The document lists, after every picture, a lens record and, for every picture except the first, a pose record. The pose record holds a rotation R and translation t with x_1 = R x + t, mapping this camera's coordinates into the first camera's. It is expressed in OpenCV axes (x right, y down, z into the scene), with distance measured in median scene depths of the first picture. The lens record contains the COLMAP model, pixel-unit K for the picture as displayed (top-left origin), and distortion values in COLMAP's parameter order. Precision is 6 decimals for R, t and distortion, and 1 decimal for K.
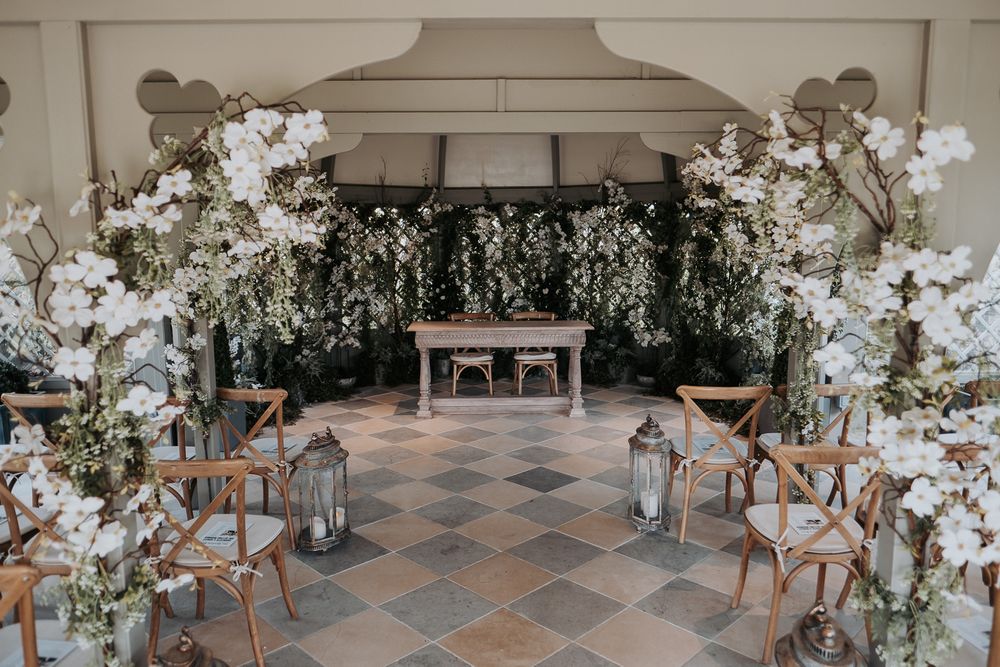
lens RADIAL K [[718.1, 0, 505.8], [0, 718.1, 336.6], [0, 0, 1]] dist [-0.008597, -0.003373]
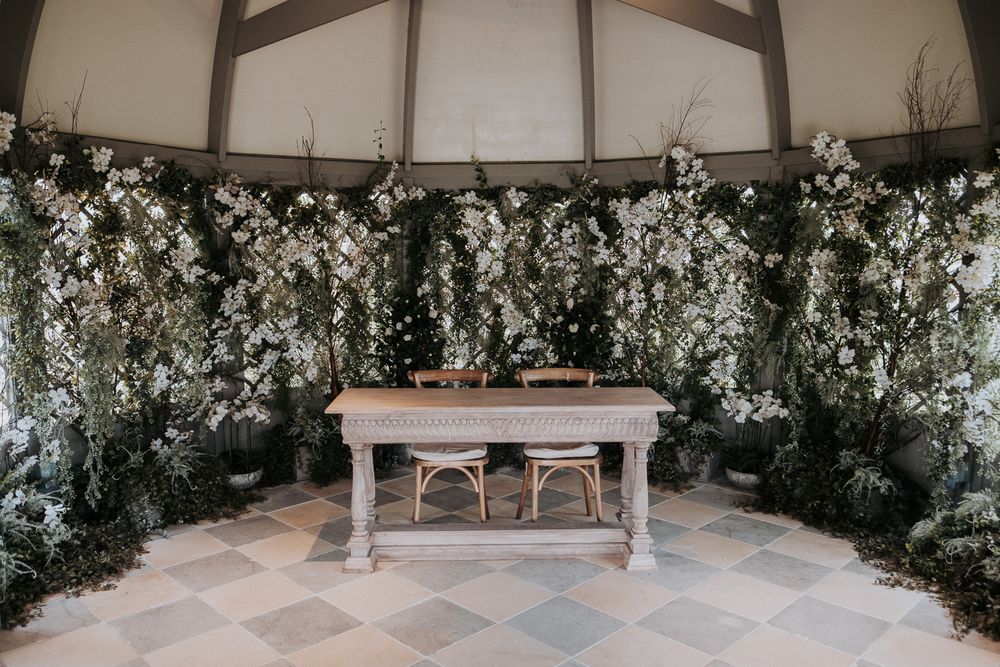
lens RADIAL K [[785.4, 0, 500.0], [0, 785.4, 333.5], [0, 0, 1]] dist [-0.002811, -0.000507]
pose [[0.999955, 0.002731, -0.009073, -0.001735], [-0.002947, 0.999711, -0.023862, -0.044267], [0.009005, 0.023888, 0.999674, 0.341352]]
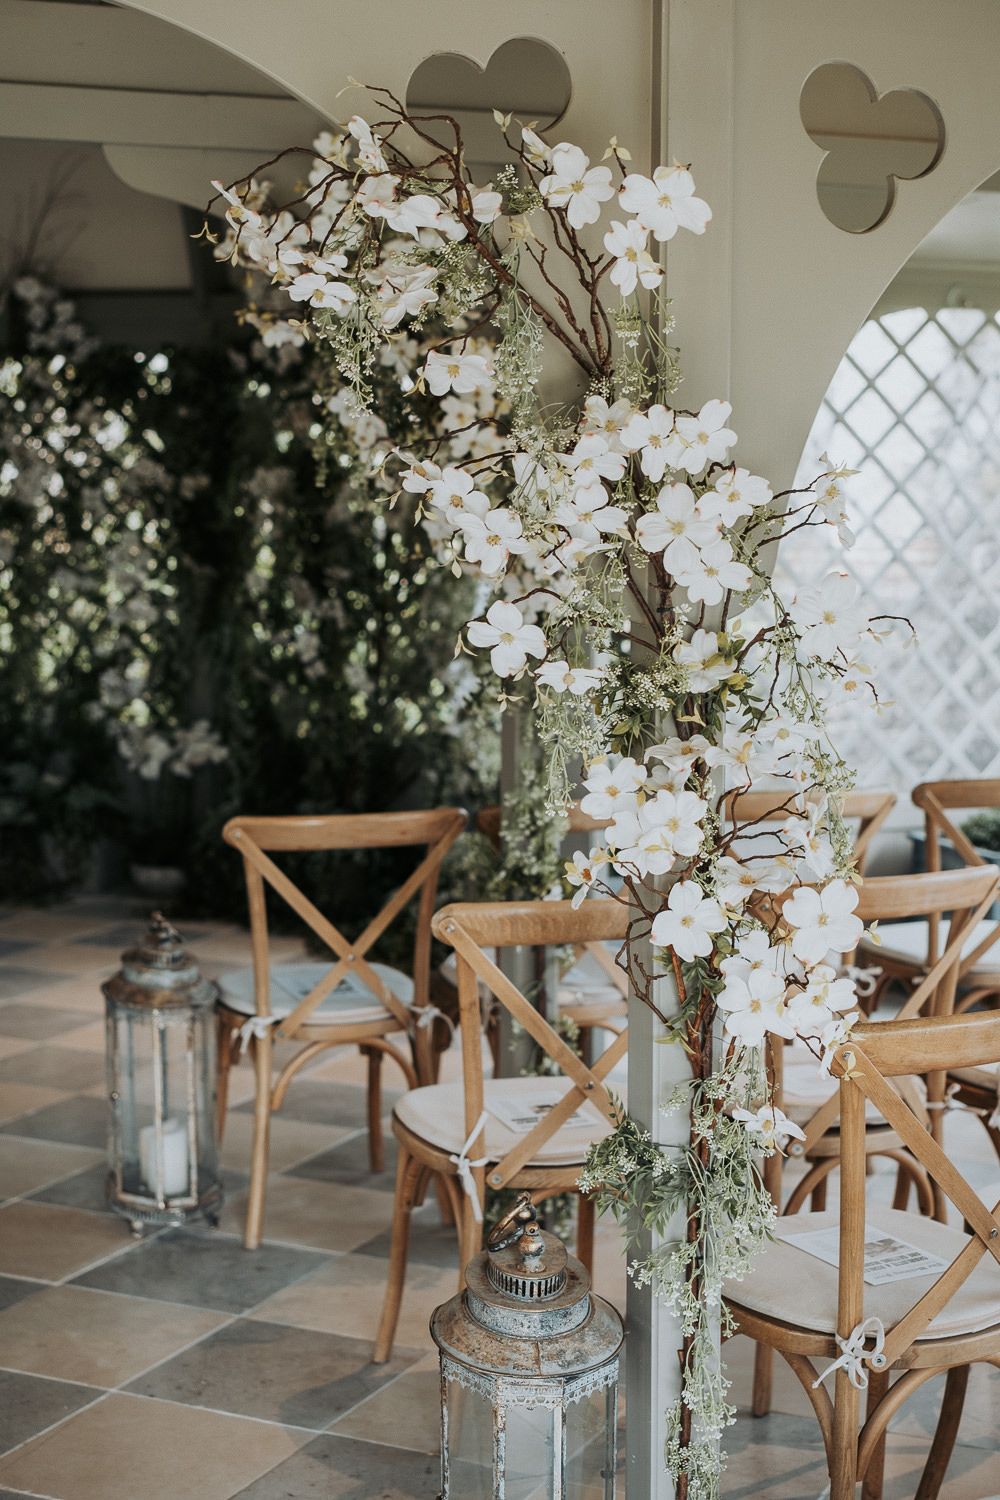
lens RADIAL K [[2488.0, 0, 500.0], [0, 2488.0, 750.0], [0, 0, 1]] dist [0.025503, -0.033231]
pose [[0.947957, -0.023067, 0.317561, -0.020249], [0.034176, 0.998982, -0.029457, 0.040900], [-0.316558, 0.038777, 0.947780, -0.151617]]
